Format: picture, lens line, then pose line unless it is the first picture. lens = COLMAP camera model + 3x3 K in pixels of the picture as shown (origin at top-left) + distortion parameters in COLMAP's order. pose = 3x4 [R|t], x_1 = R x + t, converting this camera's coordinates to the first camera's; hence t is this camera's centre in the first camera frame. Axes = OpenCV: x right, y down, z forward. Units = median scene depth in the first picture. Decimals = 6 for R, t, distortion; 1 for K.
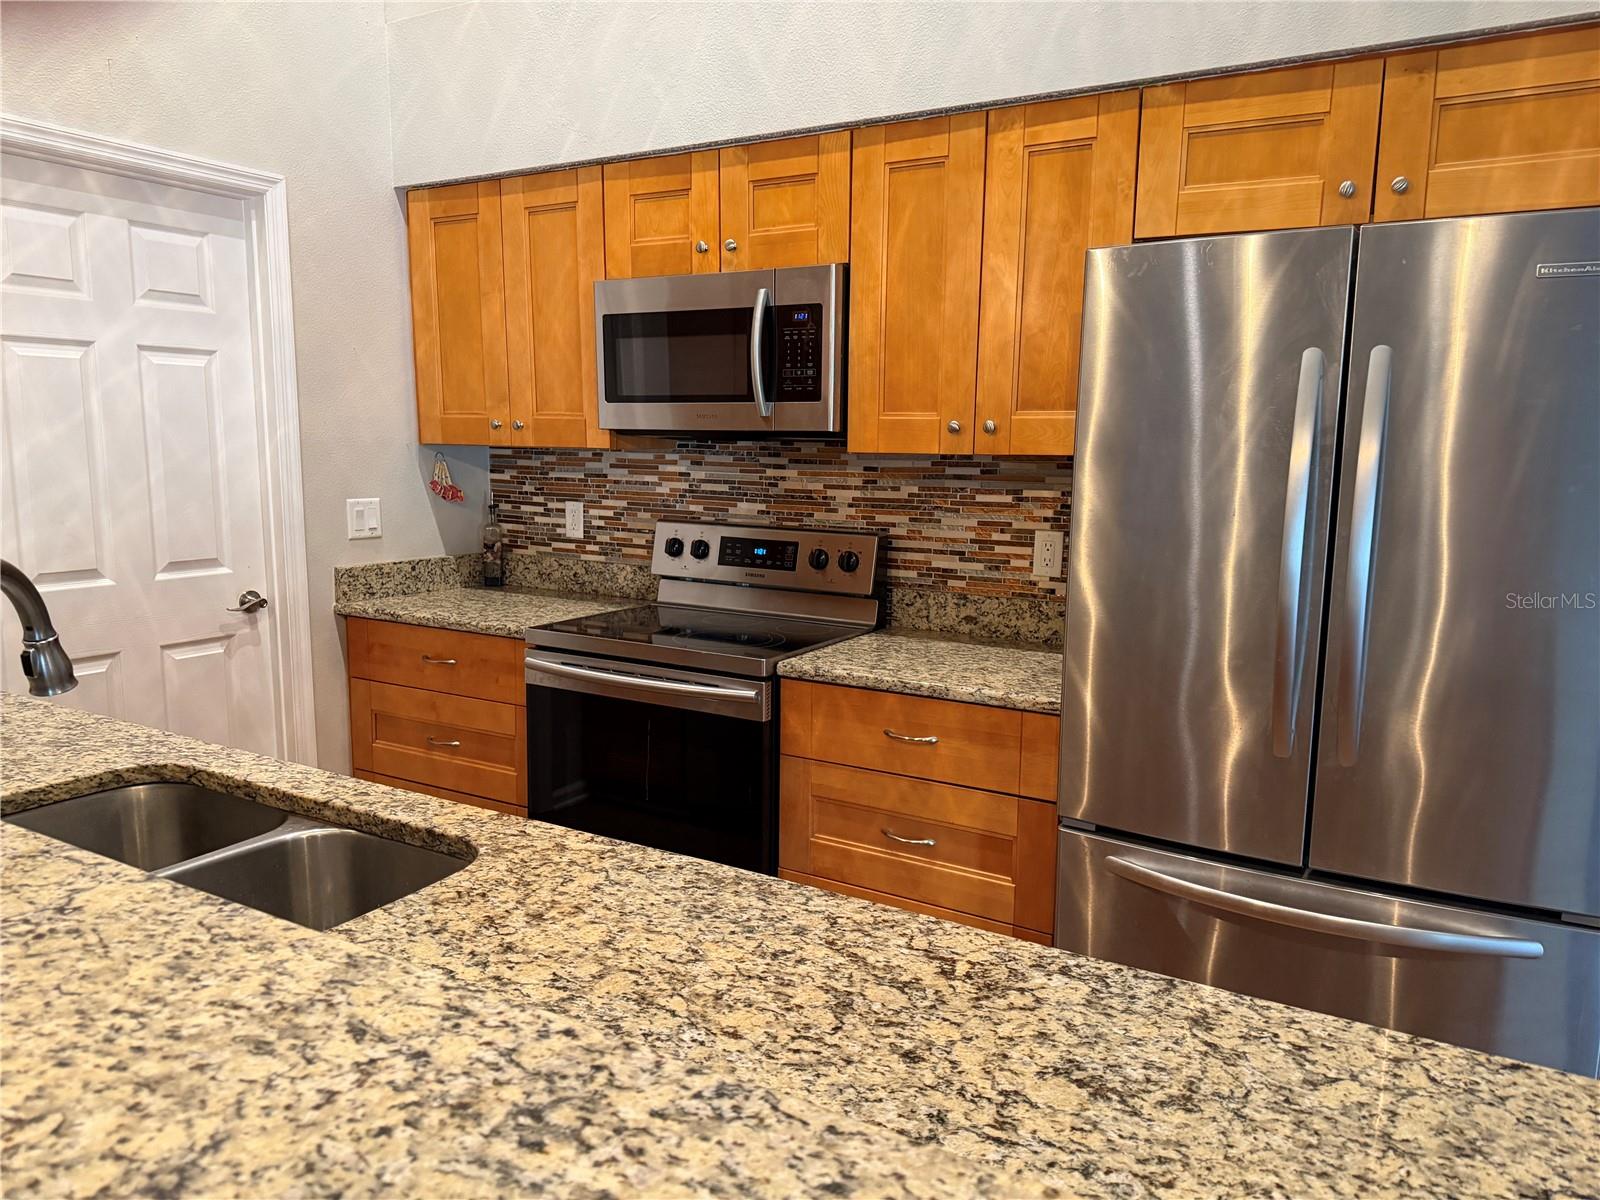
lens RADIAL K [[1127.8, 0, 791.7], [0, 1127.8, 611.2], [0, 0, 1]] dist [0.055618, -0.073783]
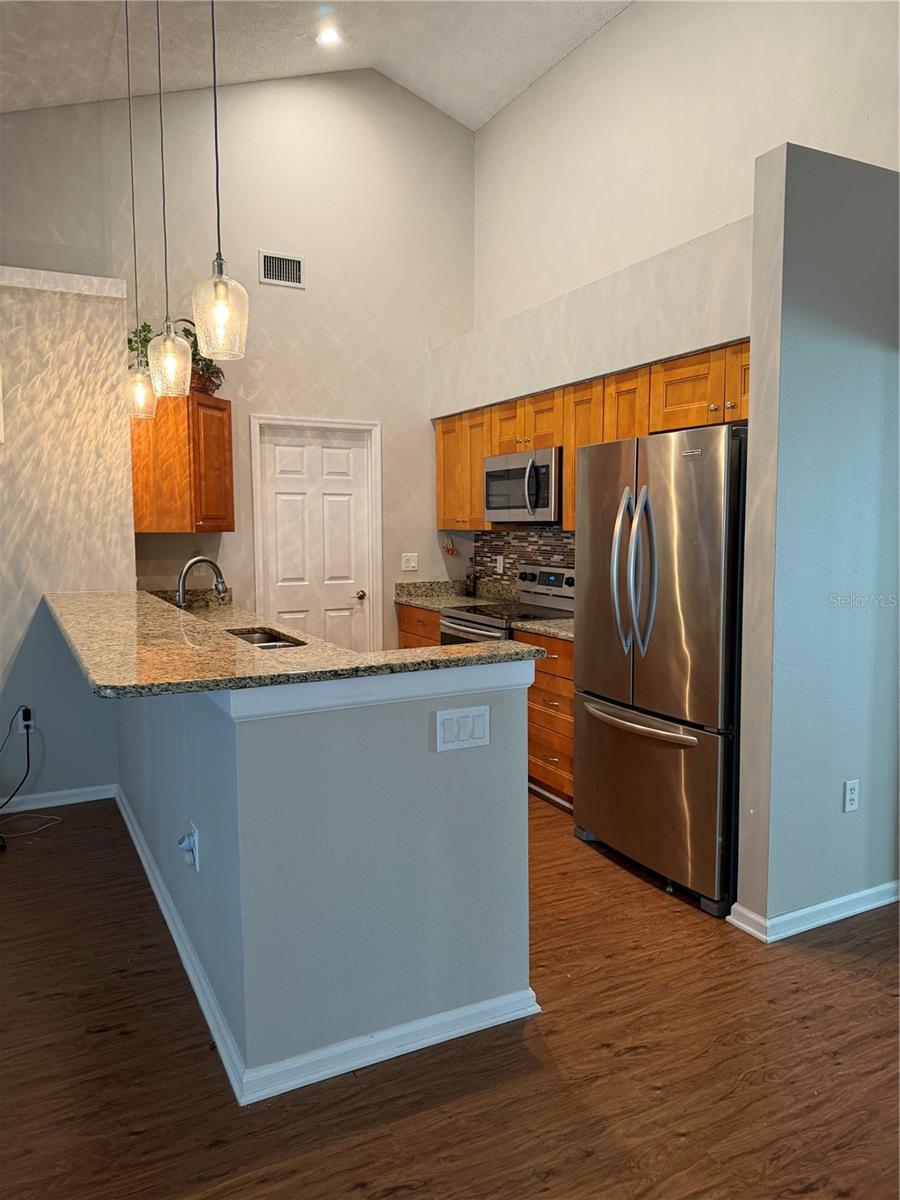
lens RADIAL K [[845.8, 0, 450.0], [0, 845.8, 600.0], [0, 0, 1]] dist [0.055618, -0.073783]
pose [[0.845269, 0.032902, -0.533326, 0.679086], [-0.067999, 0.996611, -0.046289, 0.076615], [0.529996, 0.075393, 0.844642, -0.443879]]
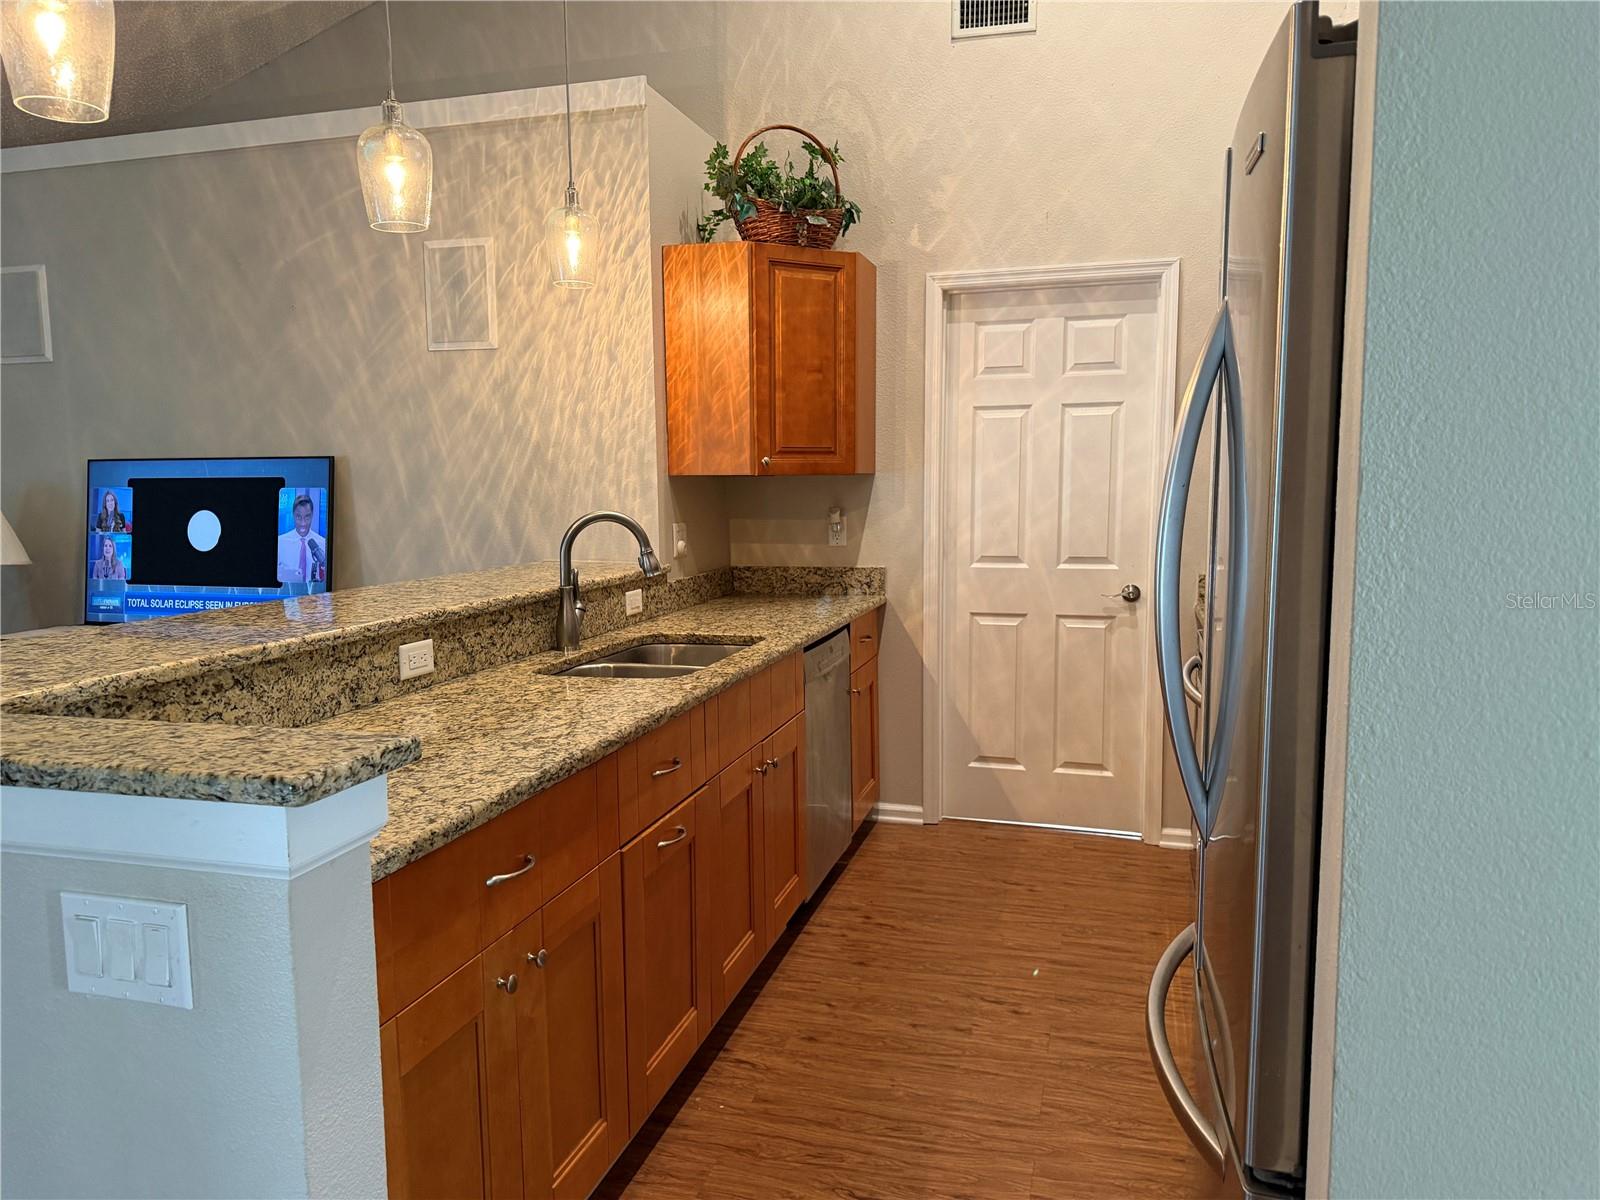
lens RADIAL K [[1119.8, 0, 800.0], [0, 1119.8, 600.0], [0, 0, 1]] dist [0.205350, -0.443343]
pose [[0.244899, 0.087581, -0.965585, 0.709393], [-0.138645, 0.988840, 0.054526, -0.019840], [0.959584, 0.120520, 0.254309, 0.327769]]
